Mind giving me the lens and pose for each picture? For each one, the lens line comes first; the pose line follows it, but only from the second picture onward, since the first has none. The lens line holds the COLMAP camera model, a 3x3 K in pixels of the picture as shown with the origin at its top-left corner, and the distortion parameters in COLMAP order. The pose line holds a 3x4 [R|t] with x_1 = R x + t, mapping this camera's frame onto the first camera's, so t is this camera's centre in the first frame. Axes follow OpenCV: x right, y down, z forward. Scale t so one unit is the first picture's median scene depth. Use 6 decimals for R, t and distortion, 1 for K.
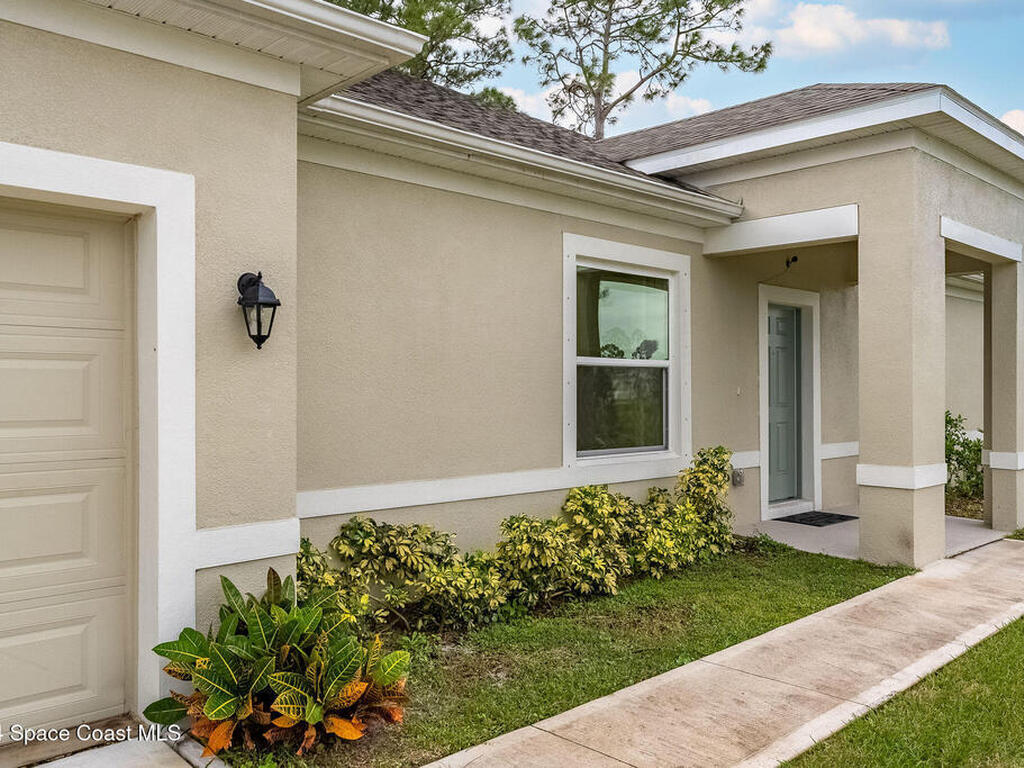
lens RADIAL K [[847.3, 0, 512.0], [0, 847.3, 384.0], [0, 0, 1]] dist [-0.003201, -0.004981]
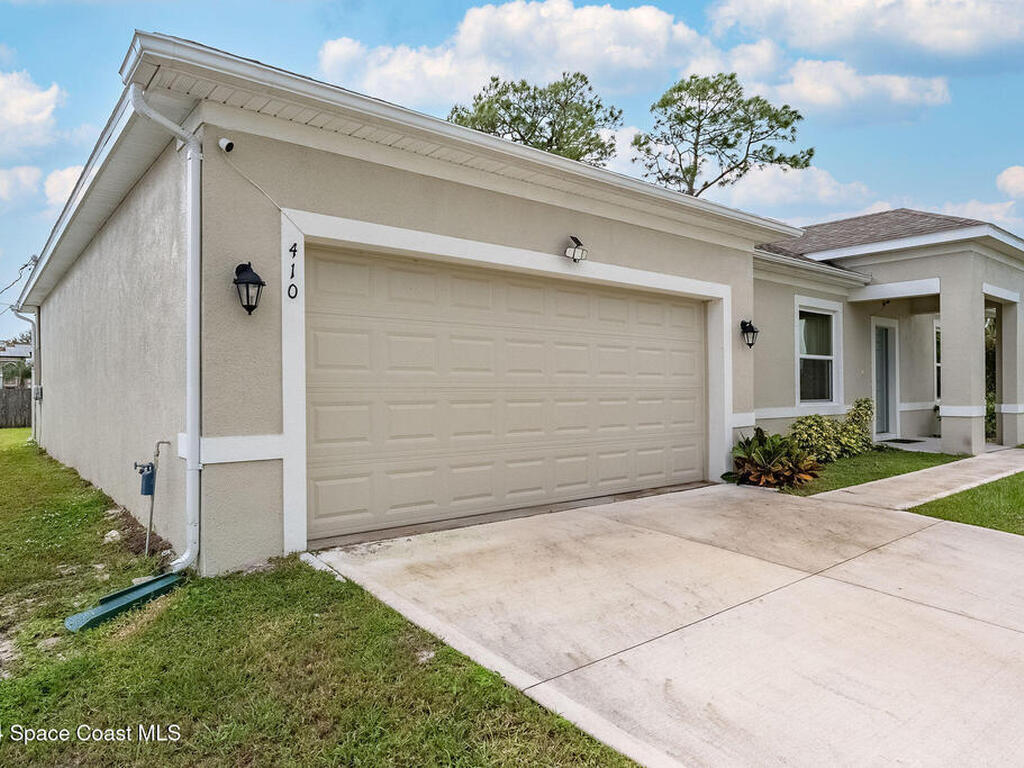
lens RADIAL K [[656.5, 0, 501.1], [0, 656.5, 386.9], [0, 0, 1]] dist [-0.000076, -0.002056]
pose [[0.996762, -0.004209, -0.080295, -0.457177], [0.004330, 0.999990, 0.001338, 0.037829], [0.080289, -0.001681, 0.996770, -0.579375]]
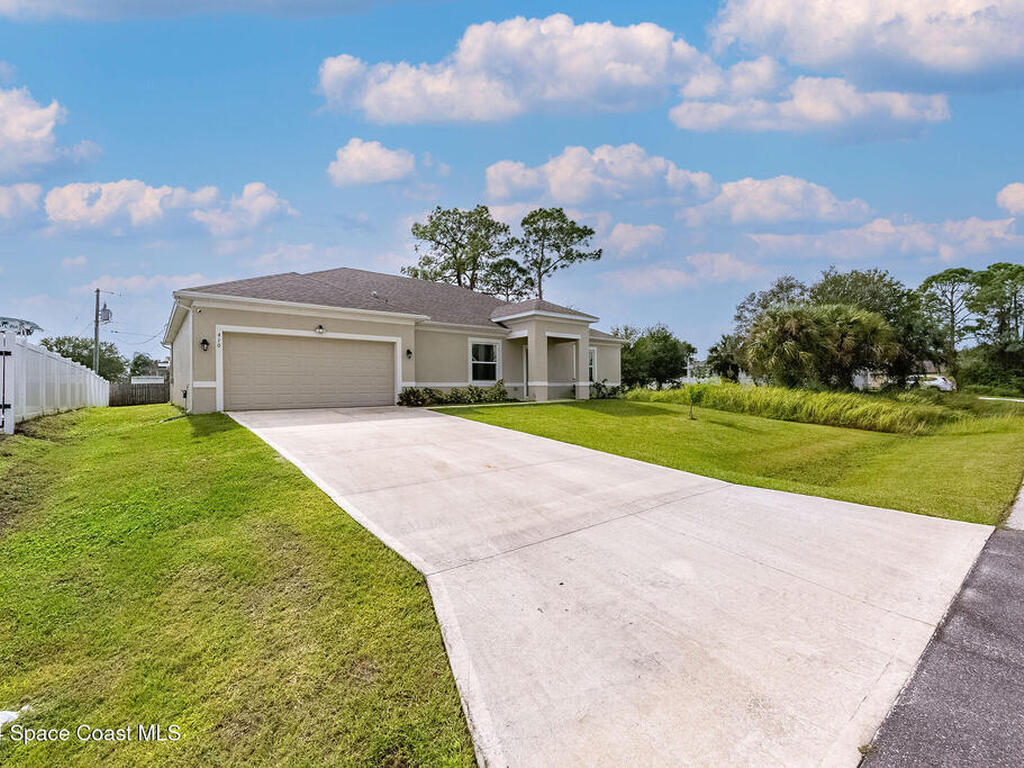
lens RADIAL K [[459.0, 0, 512.0], [0, 459.0, 384.0], [0, 0, 1]] dist [-0.002711, 0.000311]
pose [[0.995902, -0.008644, -0.090022, 0.504168], [0.008277, 0.999956, -0.004440, 0.106275], [0.090056, 0.003677, 0.995930, -1.547139]]
